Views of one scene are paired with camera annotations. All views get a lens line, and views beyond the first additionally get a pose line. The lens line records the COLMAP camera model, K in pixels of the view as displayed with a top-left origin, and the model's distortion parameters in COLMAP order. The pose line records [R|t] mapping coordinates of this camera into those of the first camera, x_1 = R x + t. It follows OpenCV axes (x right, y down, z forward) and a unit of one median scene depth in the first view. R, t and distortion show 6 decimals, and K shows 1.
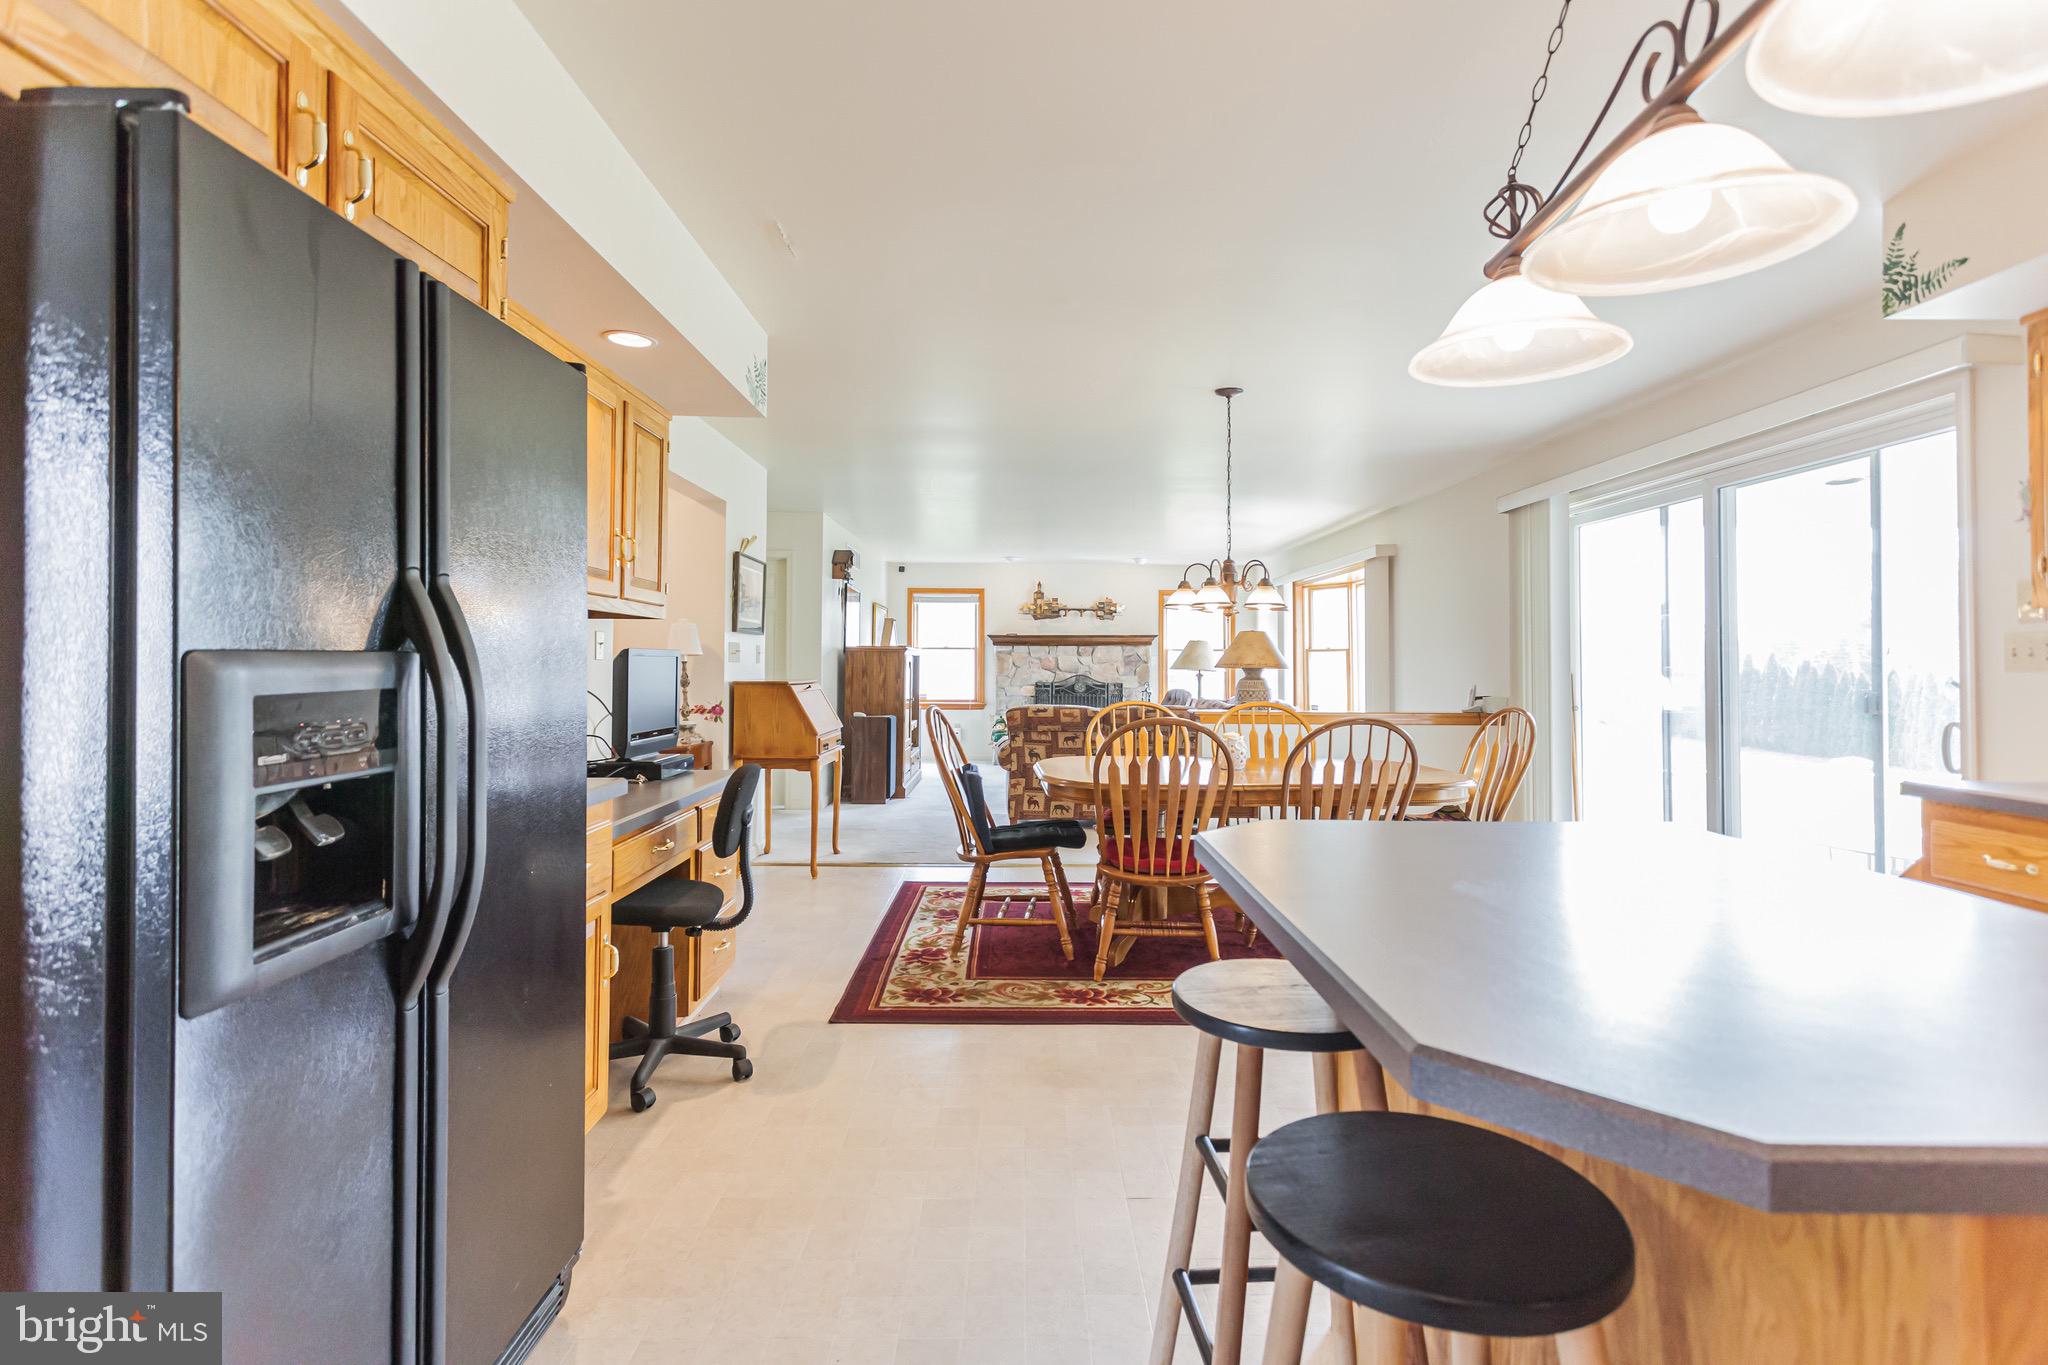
lens RADIAL K [[965.8, 0, 1031.9], [0, 965.8, 675.7], [0, 0, 1]] dist [-0.000102, 0.001707]
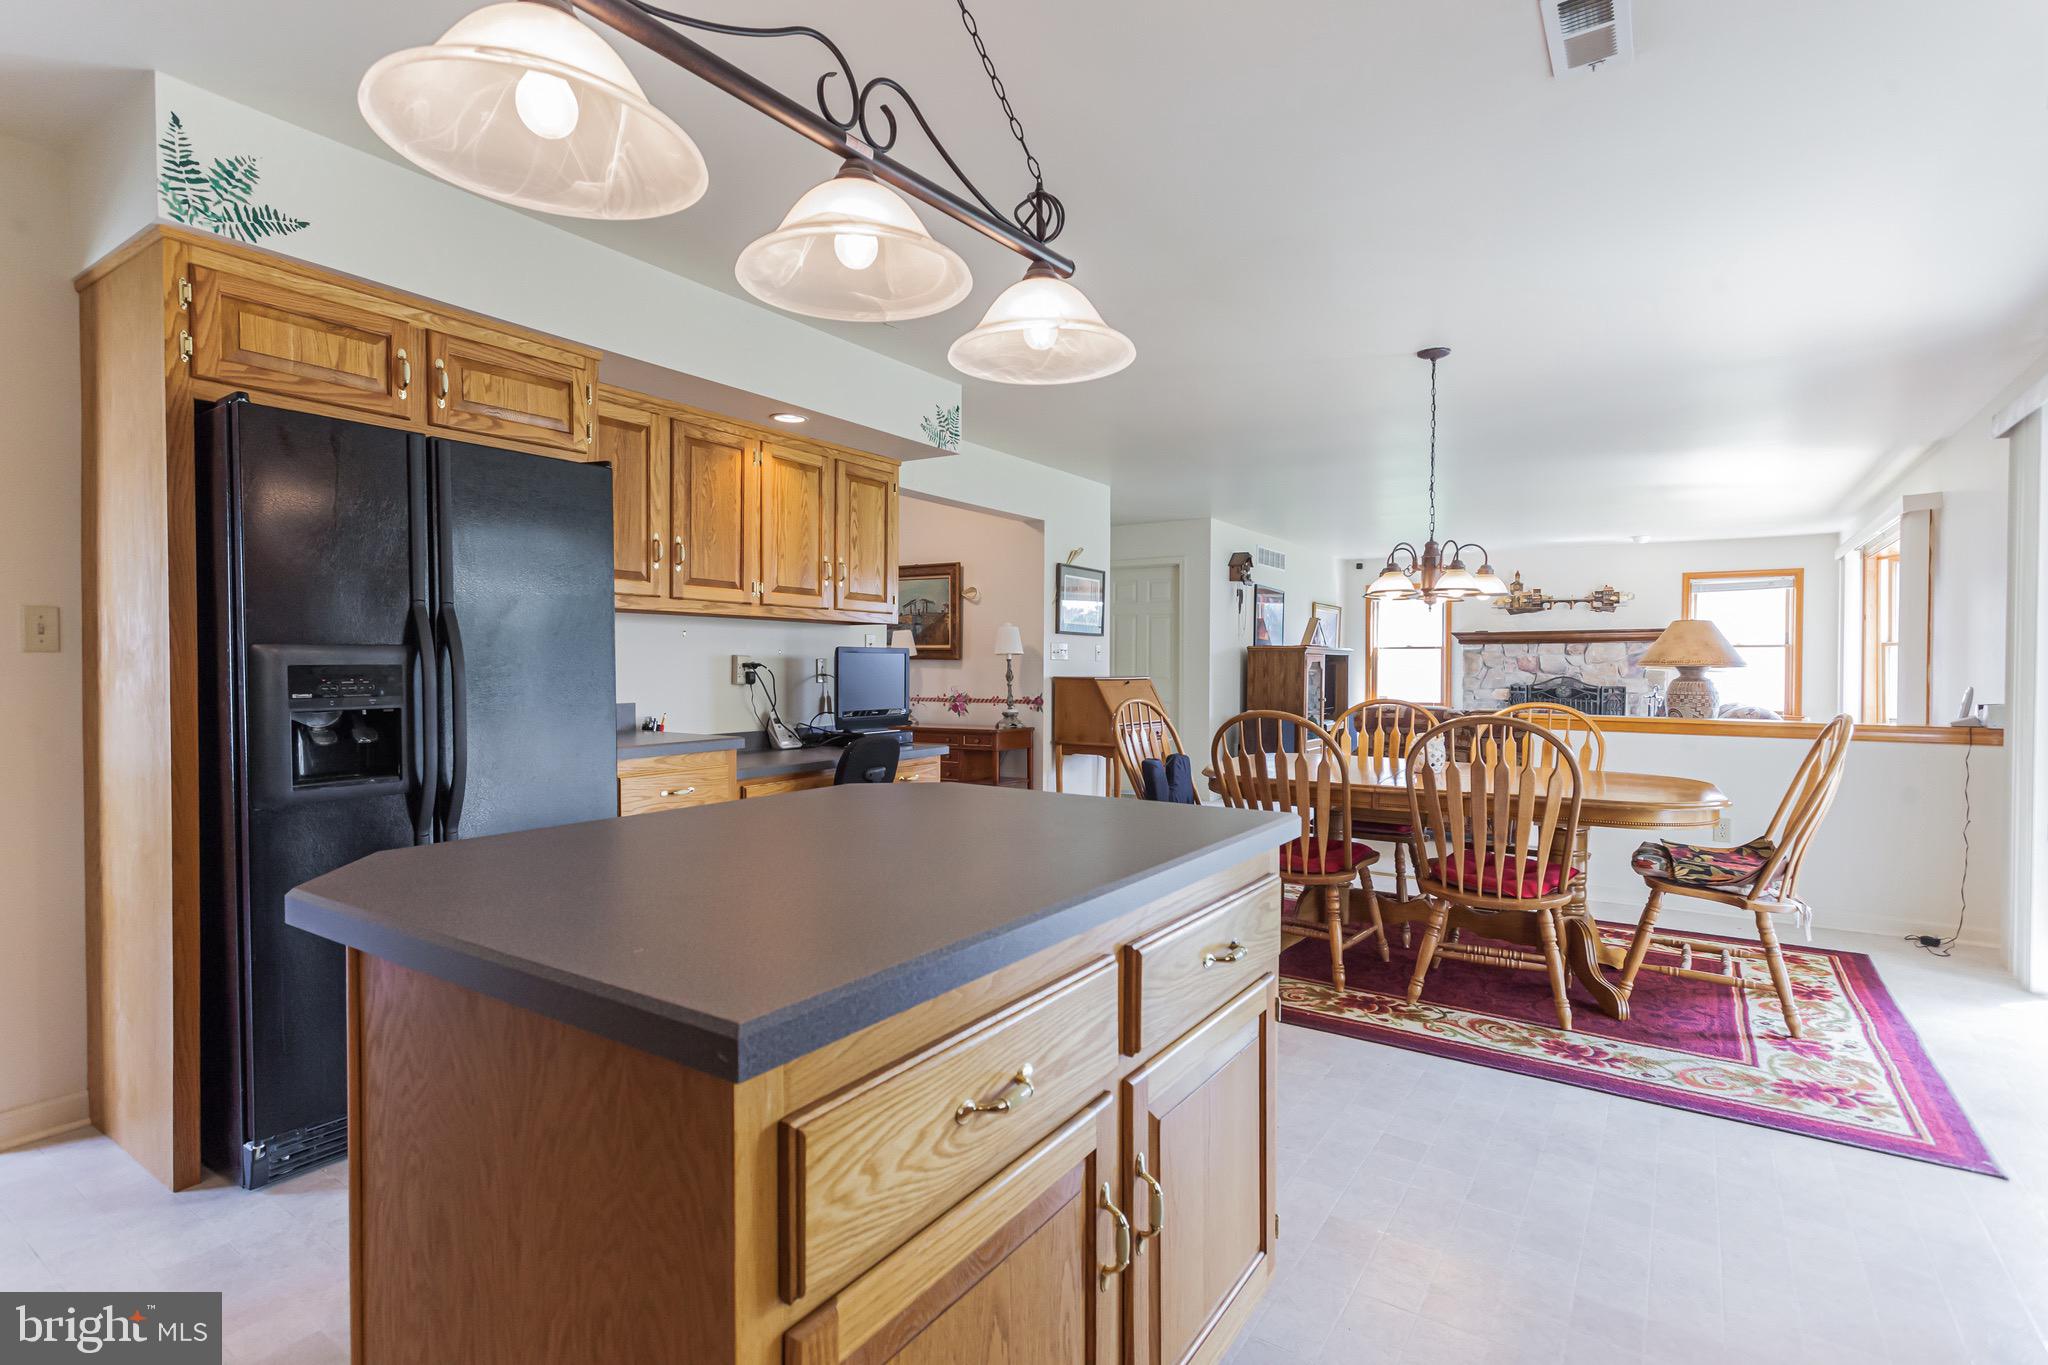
lens RADIAL K [[965.8, 0, 1016.4], [0, 965.8, 684.3], [0, 0, 1]] dist [-0.000102, 0.001707]
pose [[0.817929, 0.009752, -0.575237, 0.142910], [-0.007293, 0.999952, 0.006582, 0.003642], [0.575273, -0.001189, 0.817961, 0.014736]]
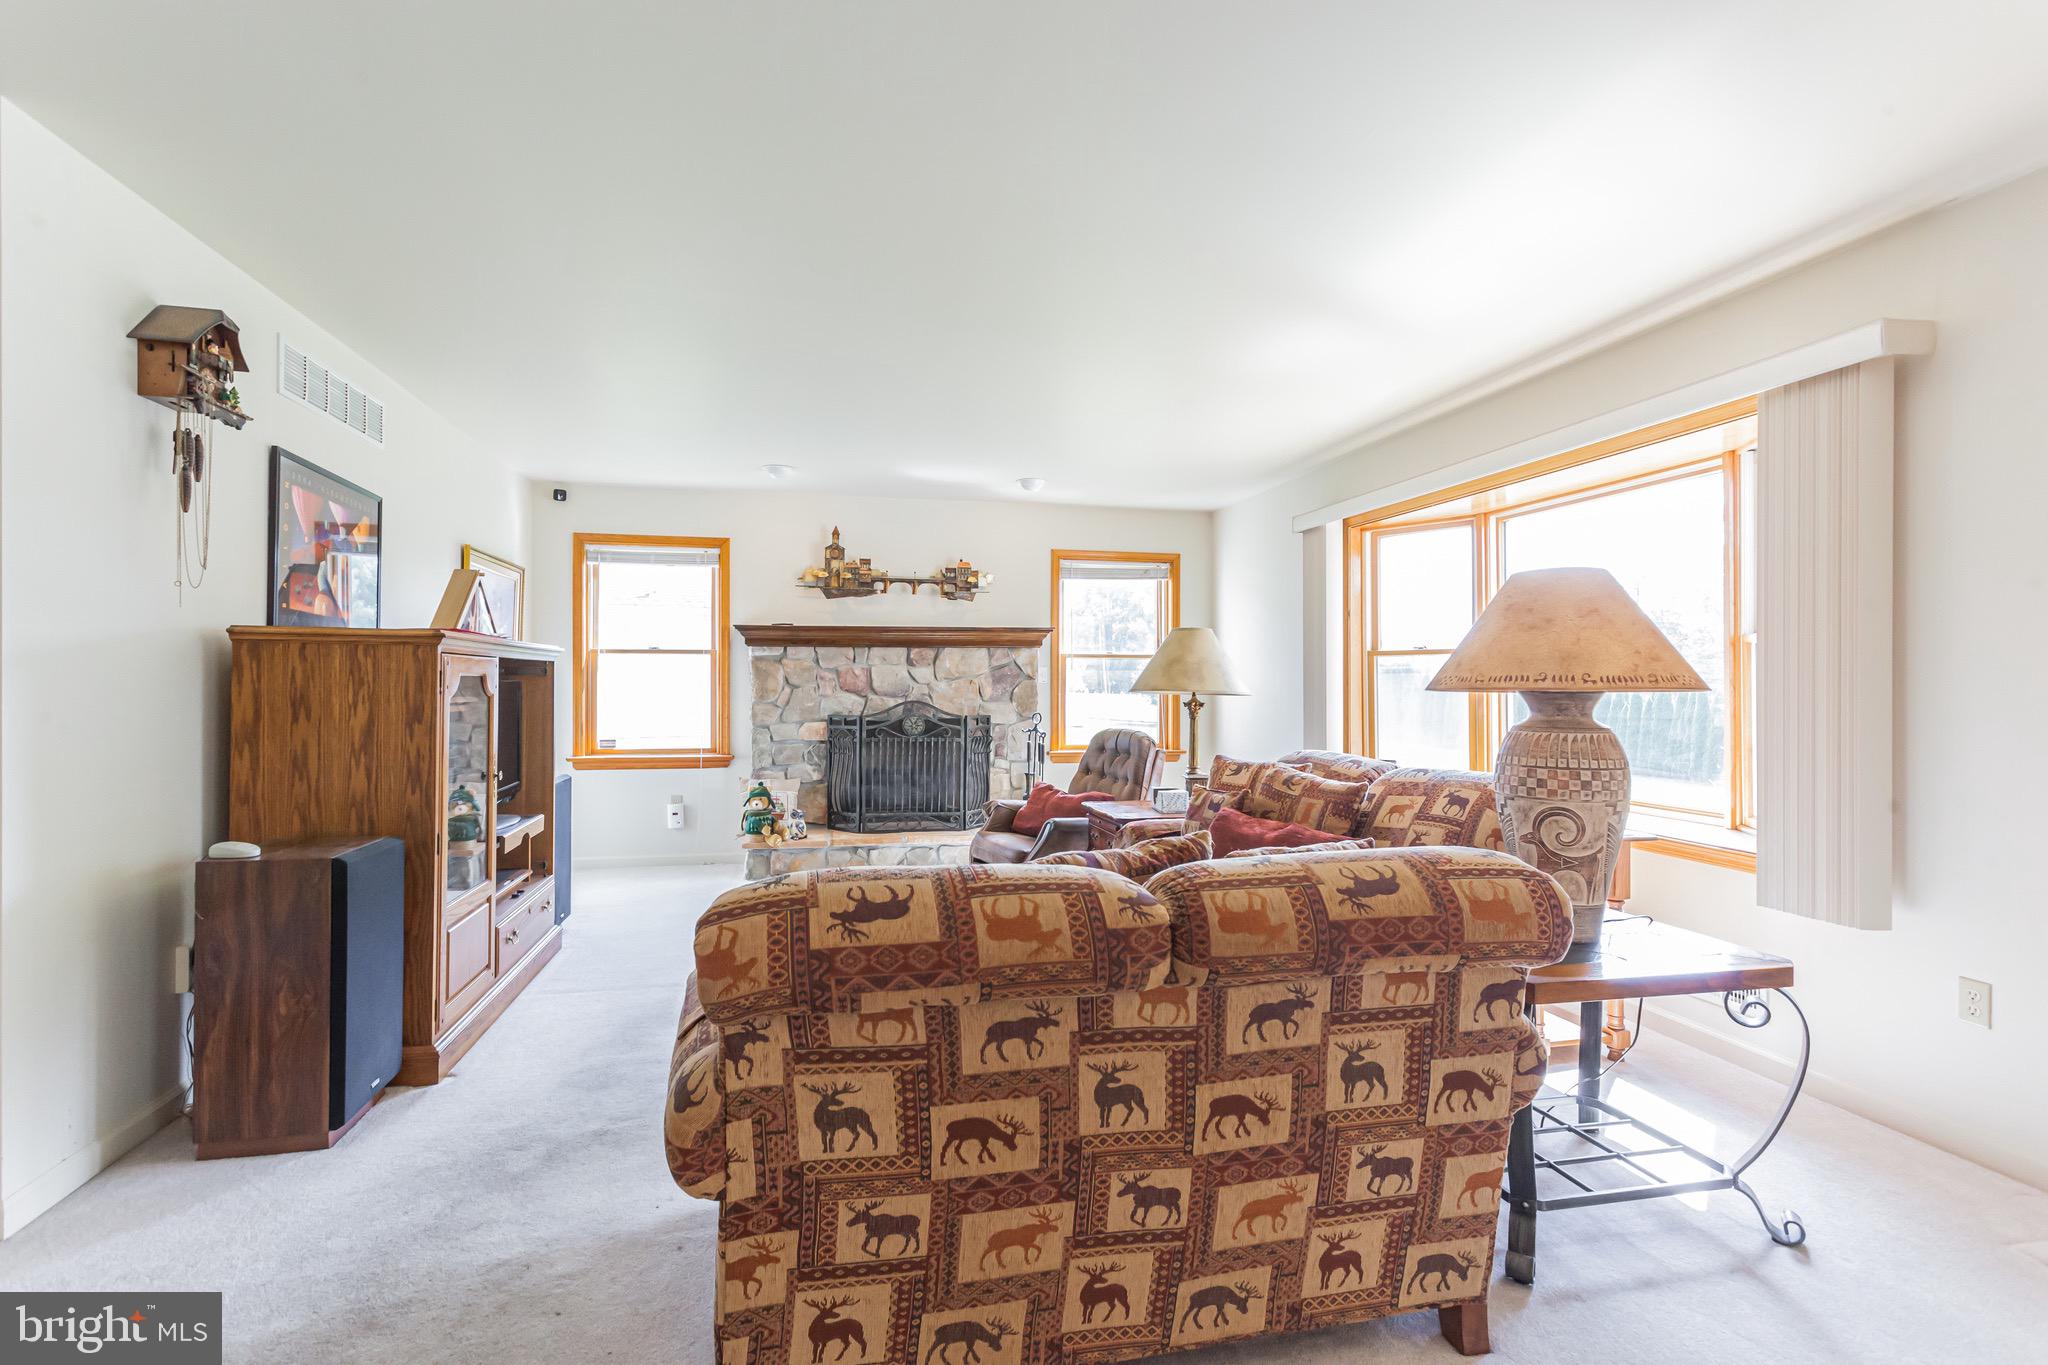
lens RADIAL K [[965.8, 0, 1026.4], [0, 965.8, 687.1], [0, 0, 1]] dist [-0.000102, 0.001707]
pose [[0.977739, -0.003057, 0.209804, -0.001288], [0.004463, 0.999971, -0.006229, -0.004932], [-0.209779, 0.007026, 0.977724, 0.458045]]
